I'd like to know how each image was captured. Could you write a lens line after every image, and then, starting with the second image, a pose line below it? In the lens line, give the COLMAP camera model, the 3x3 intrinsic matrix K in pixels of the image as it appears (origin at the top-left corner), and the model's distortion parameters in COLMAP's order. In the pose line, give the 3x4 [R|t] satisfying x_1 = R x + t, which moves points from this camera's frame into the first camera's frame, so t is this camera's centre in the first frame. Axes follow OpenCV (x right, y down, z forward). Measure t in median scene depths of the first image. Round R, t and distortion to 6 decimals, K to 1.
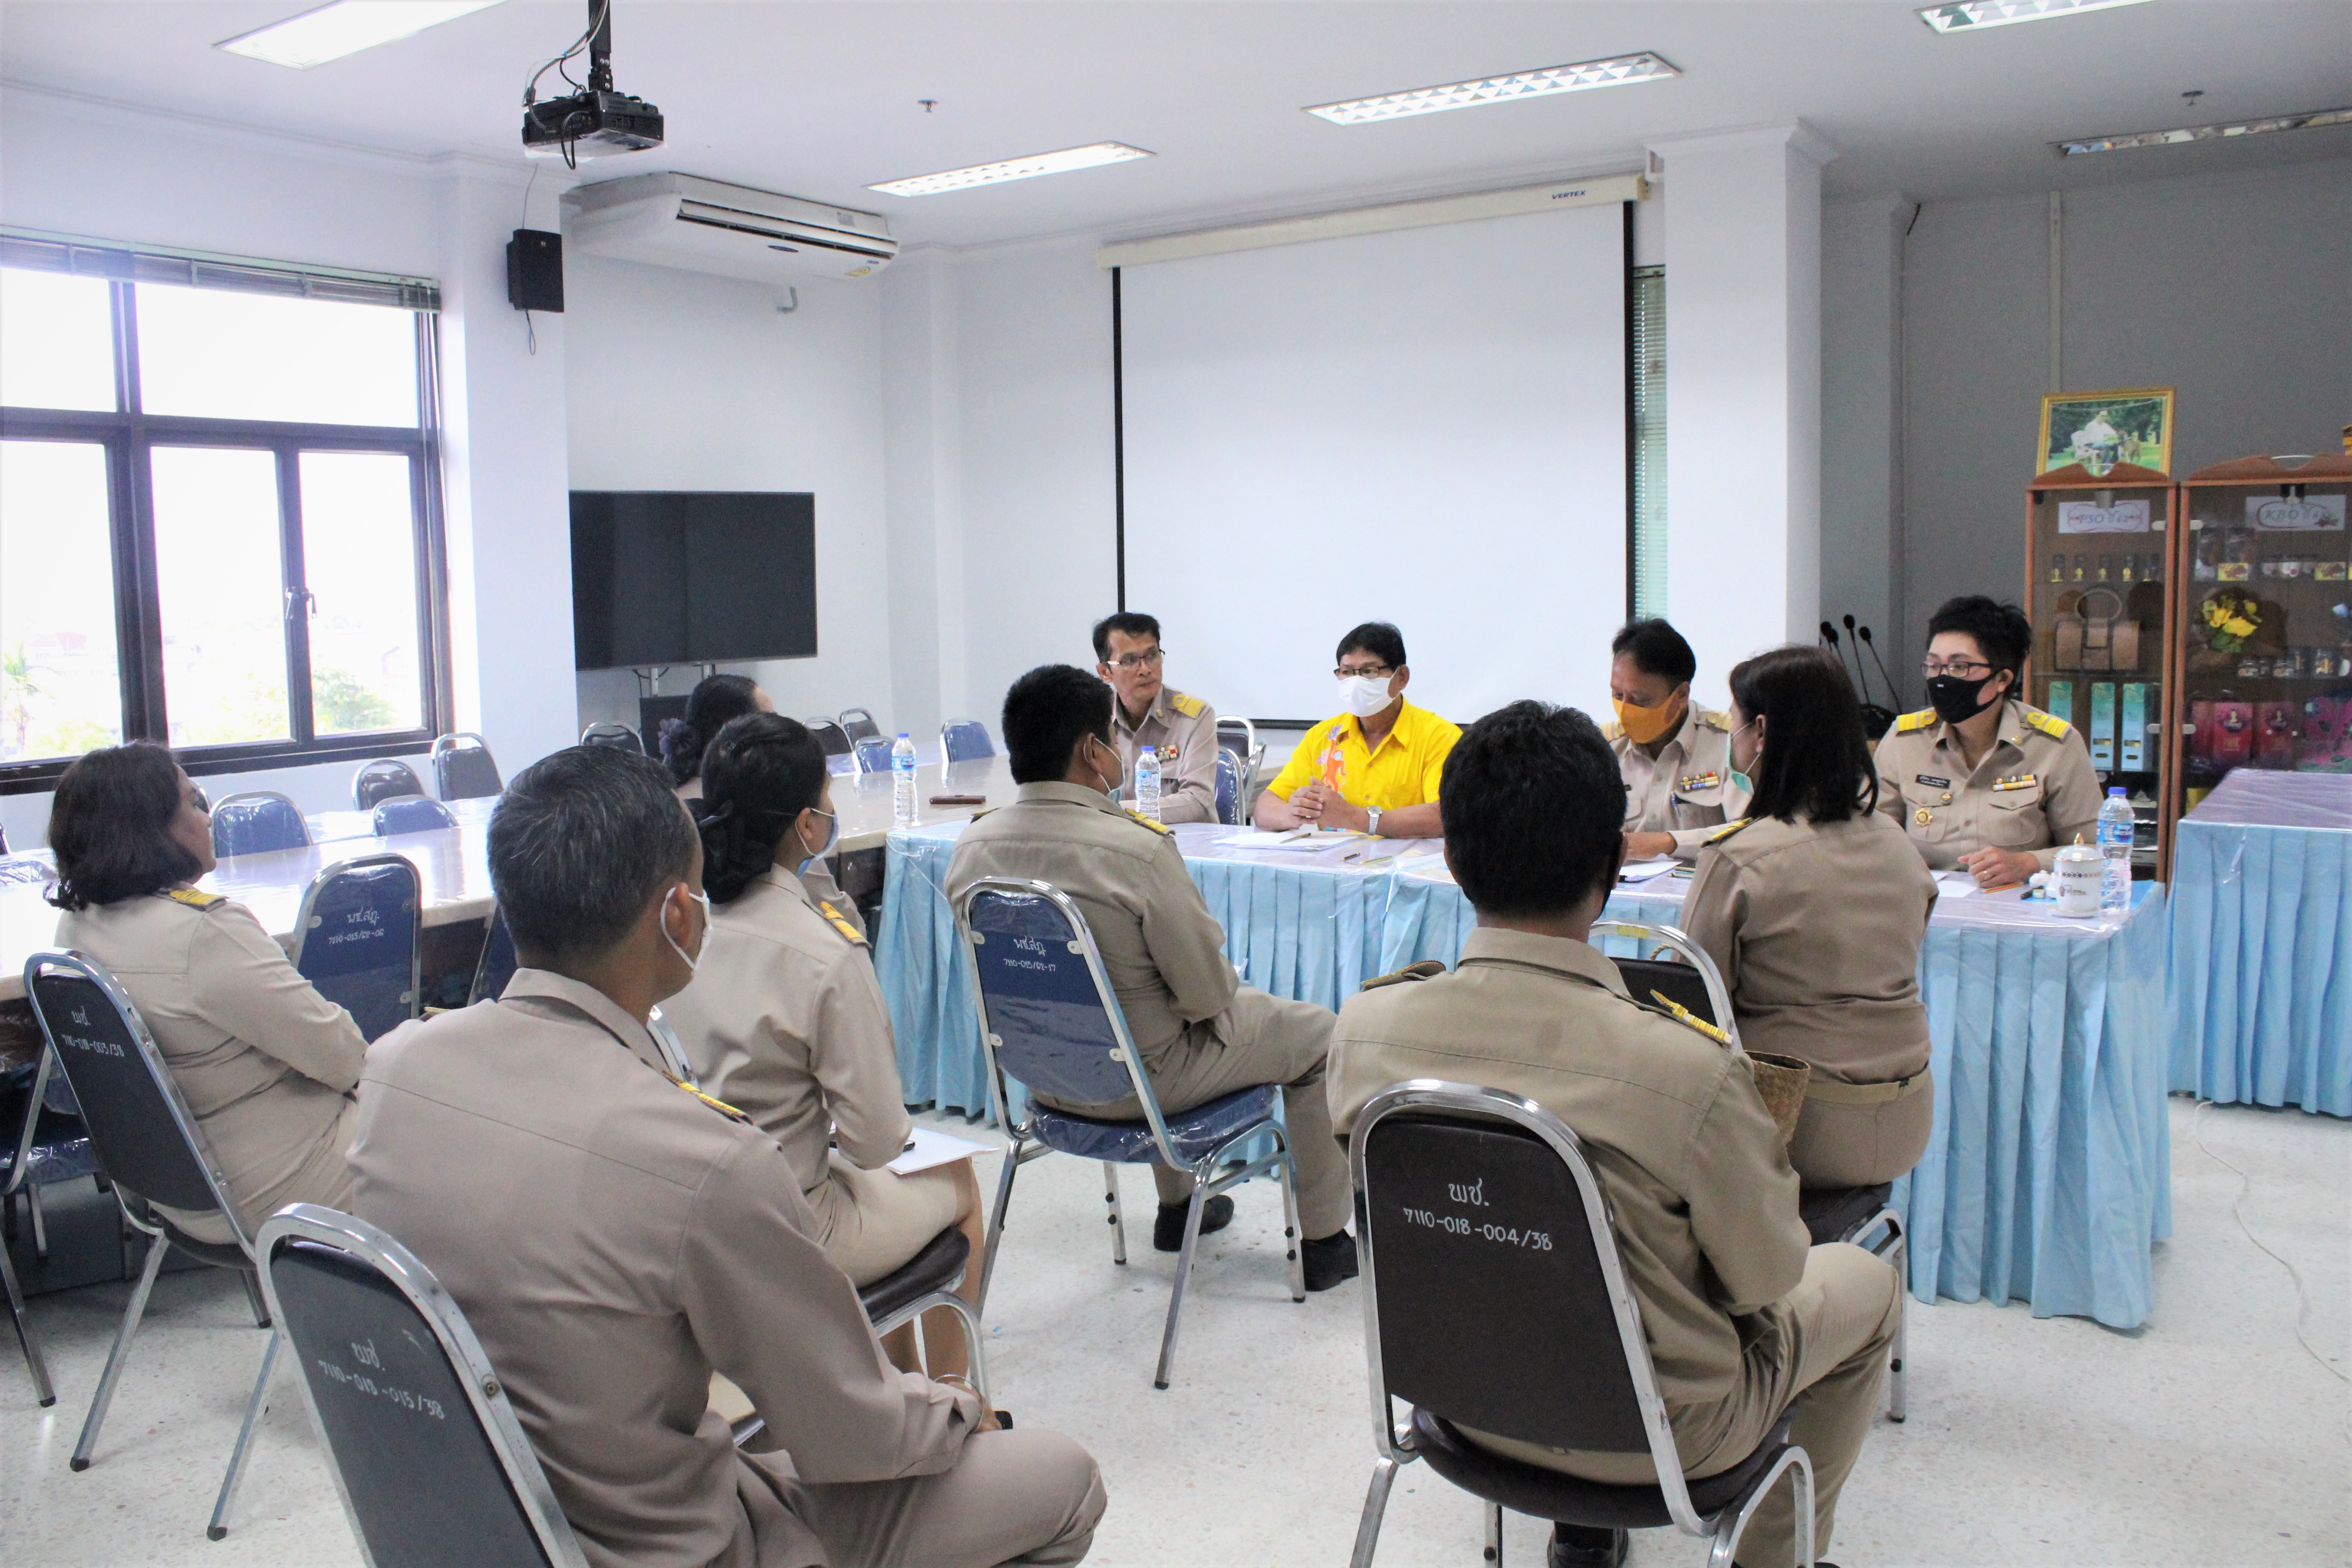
lens RADIAL K [[2009.9, 0, 1173.2], [0, 2009.9, 775.1], [0, 0, 1]] dist [-0.038214, 0.010670]
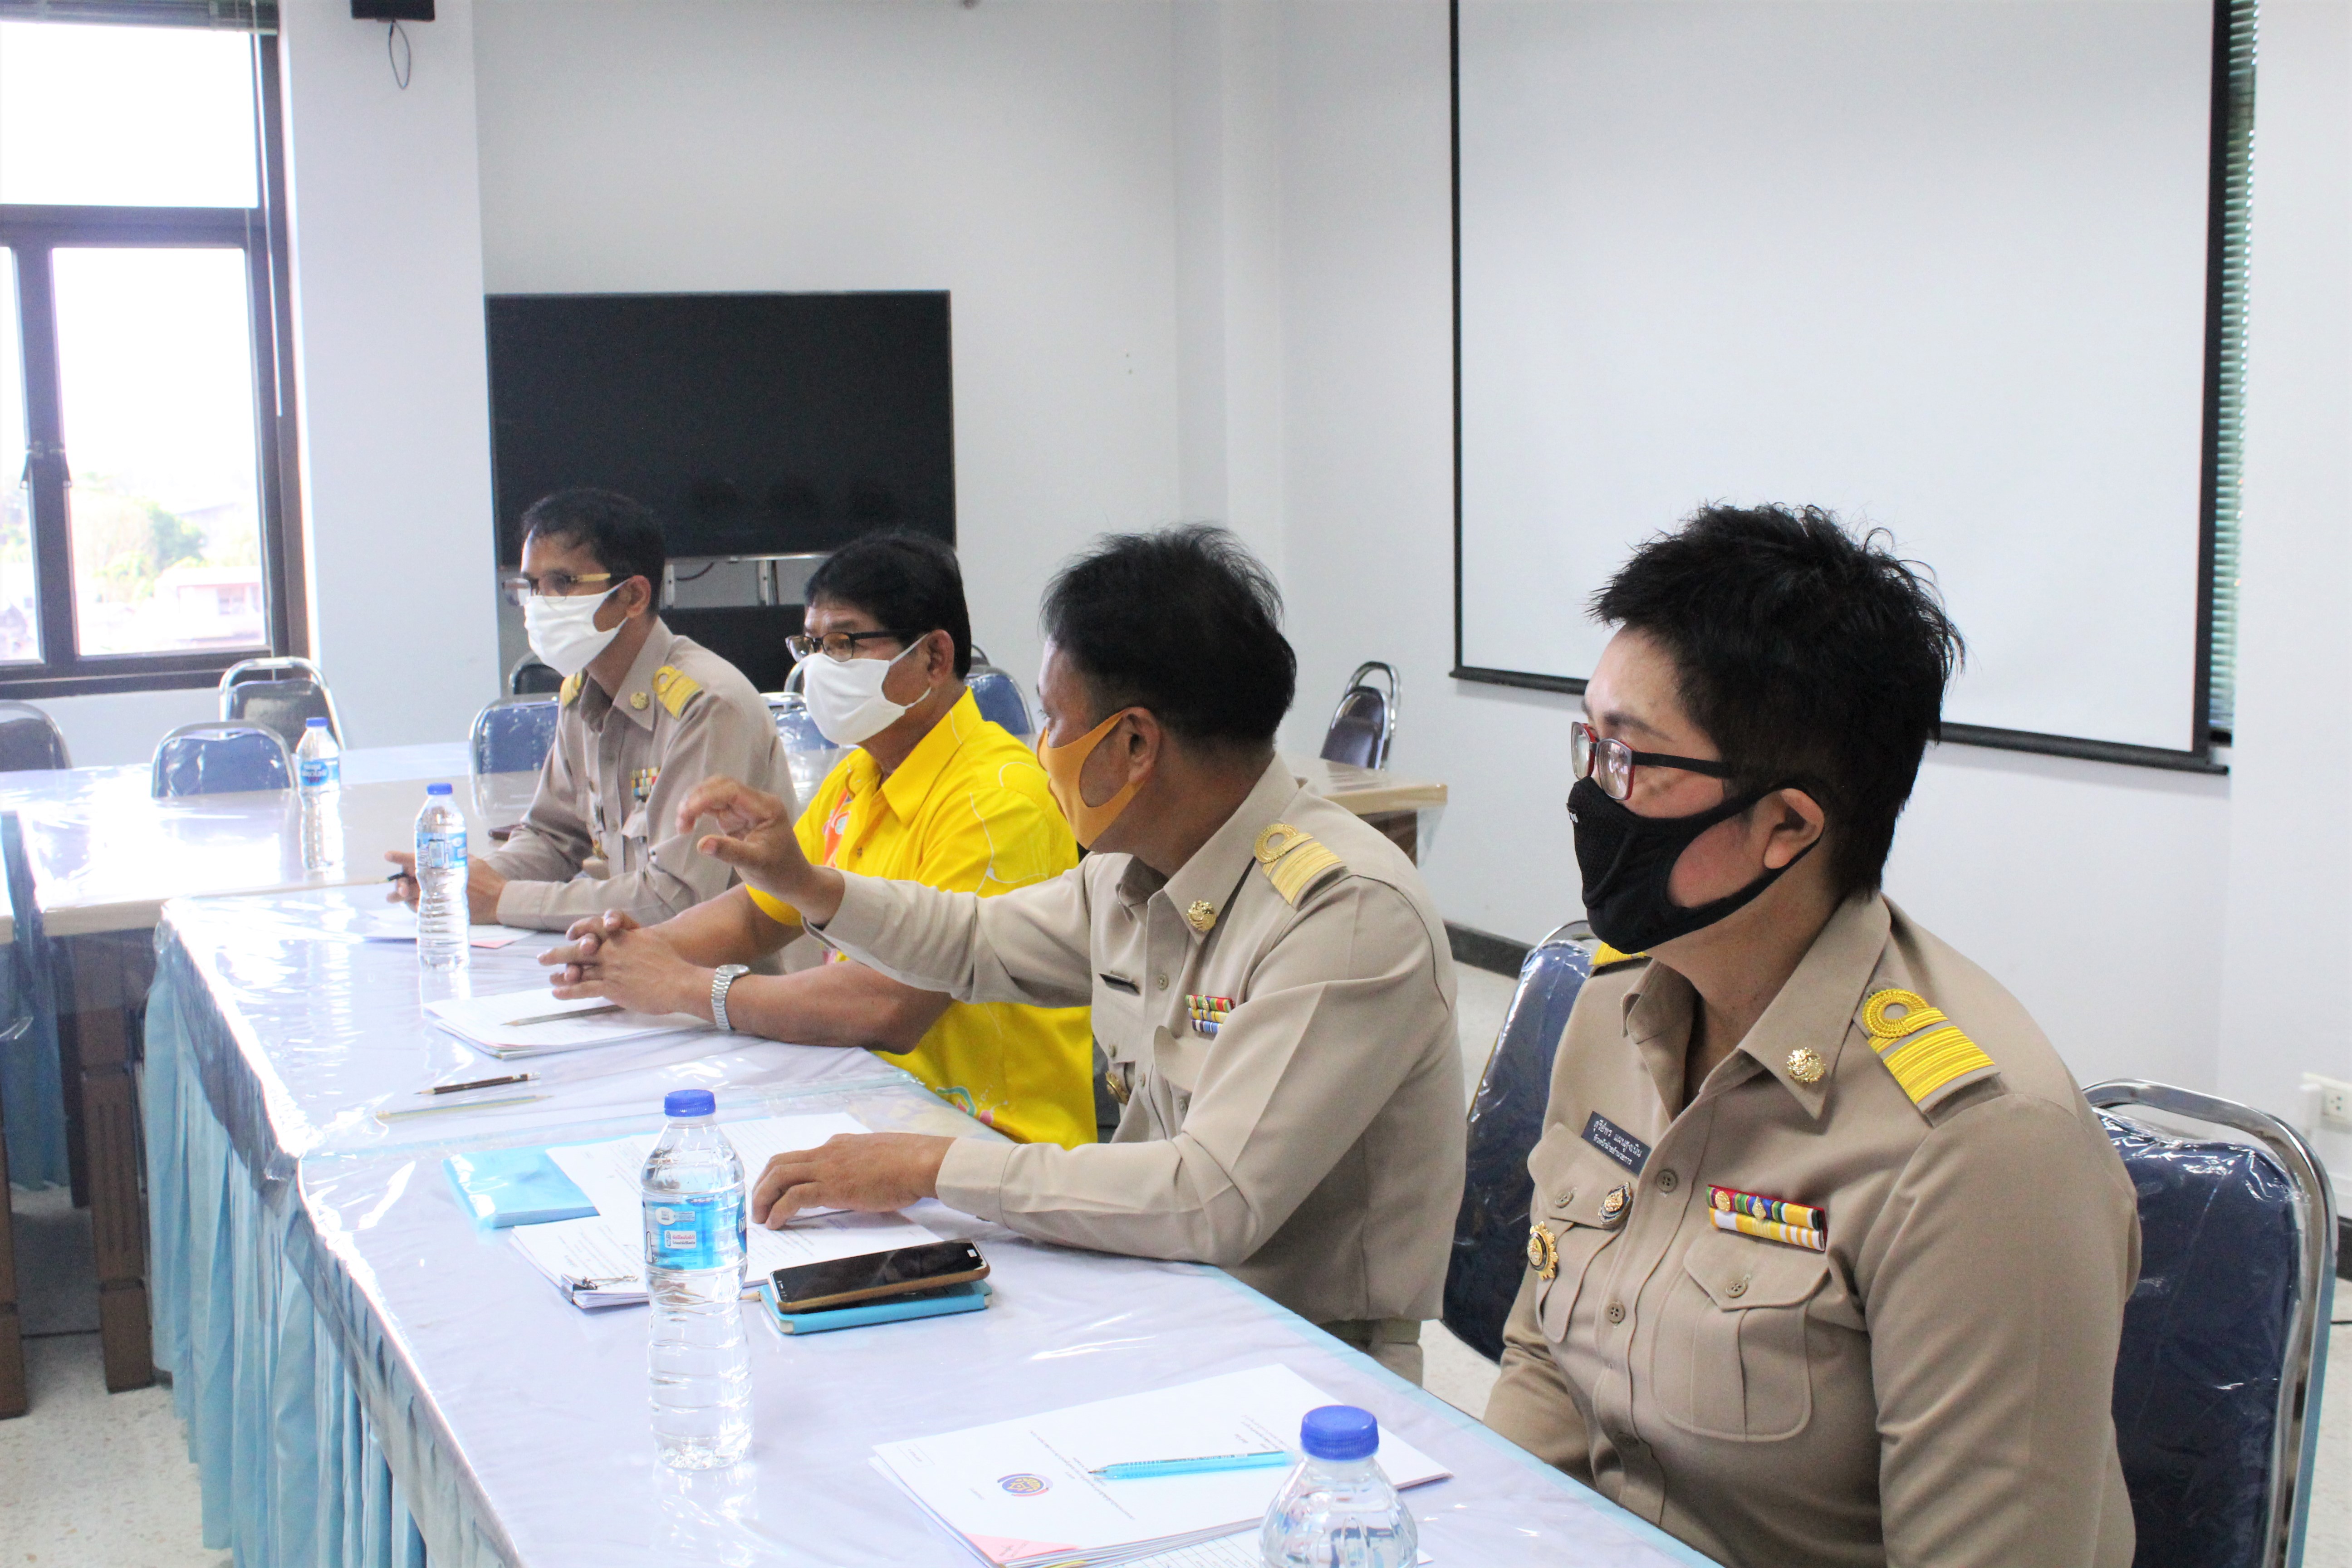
lens RADIAL K [[2486.9, 0, 1175.3], [0, 2486.9, 800.5], [0, 0, 1]] dist [-0.094279, 0.000000]
pose [[0.851769, 0.083749, -0.517180, 0.348308], [-0.057190, 0.996105, 0.067115, -0.046076], [0.520787, -0.027589, 0.853241, 0.454120]]
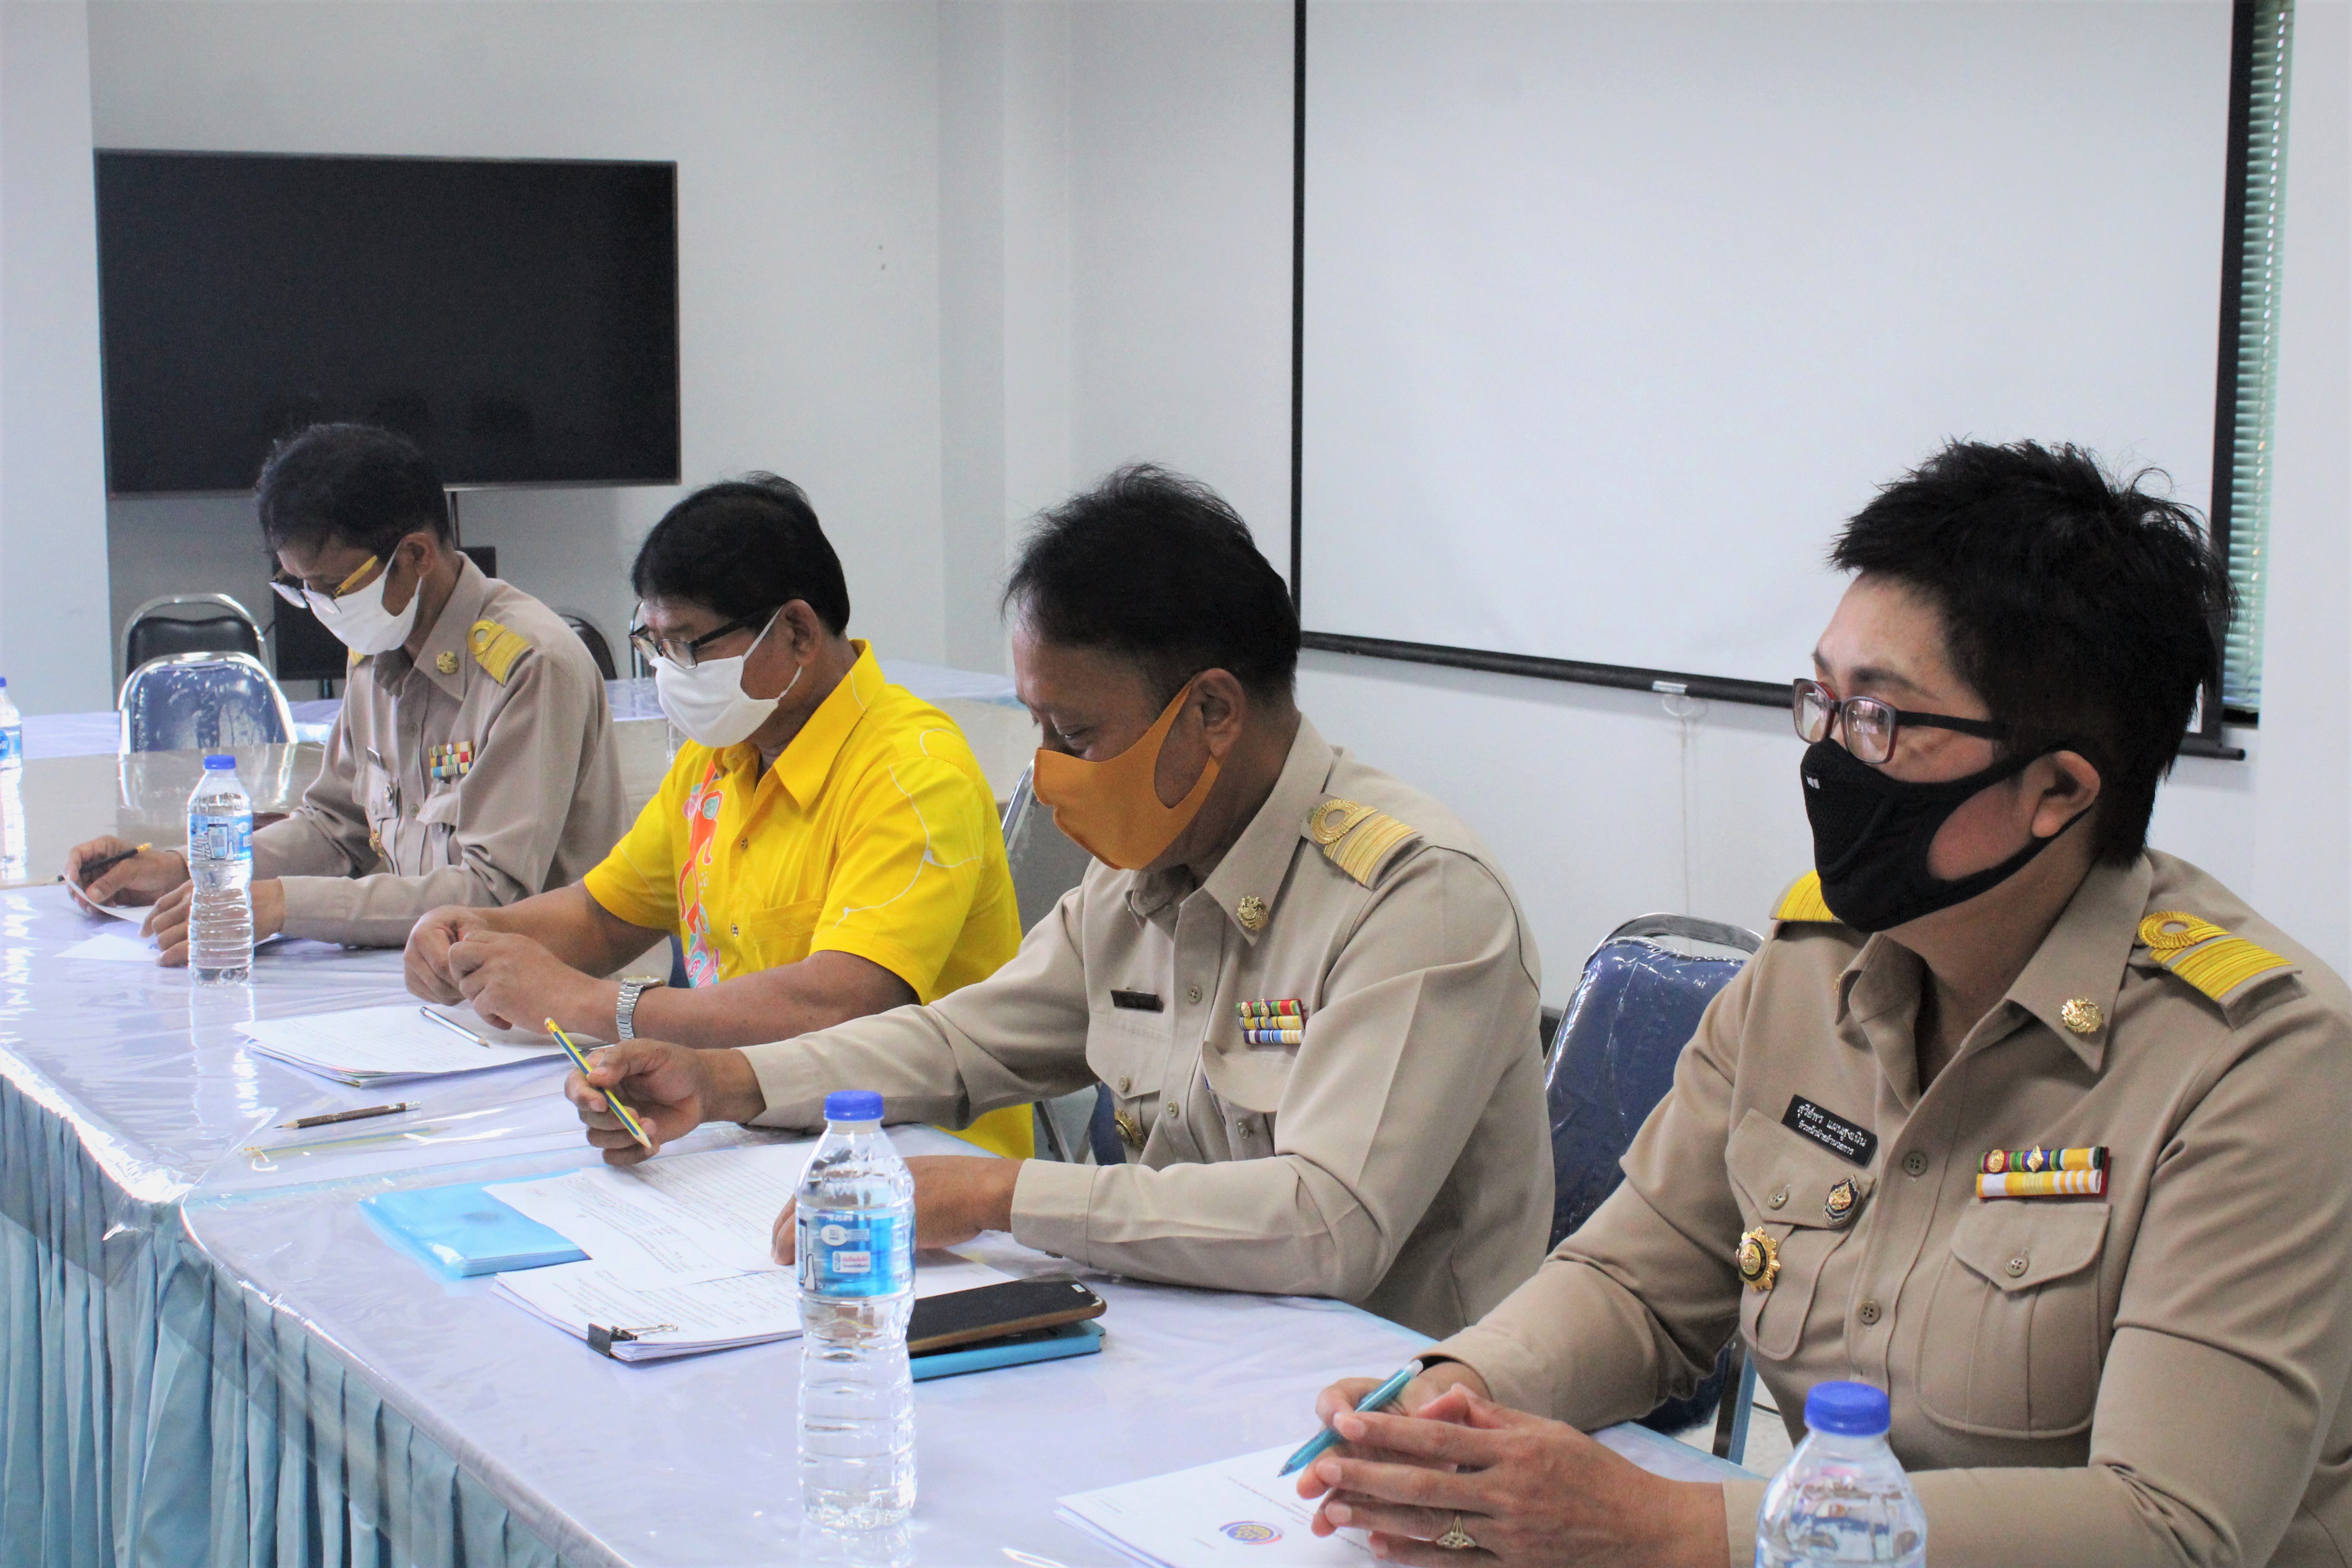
lens RADIAL K [[3093.5, 0, 1181.5], [0, 3093.5, 772.5], [0, 0, 1]] dist [-0.041890, 0.000000]
pose [[0.910086, 0.082006, -0.406224, 0.317505], [-0.067713, 0.996478, 0.049461, -0.041242], [0.408849, -0.017508, 0.912434, 0.409716]]
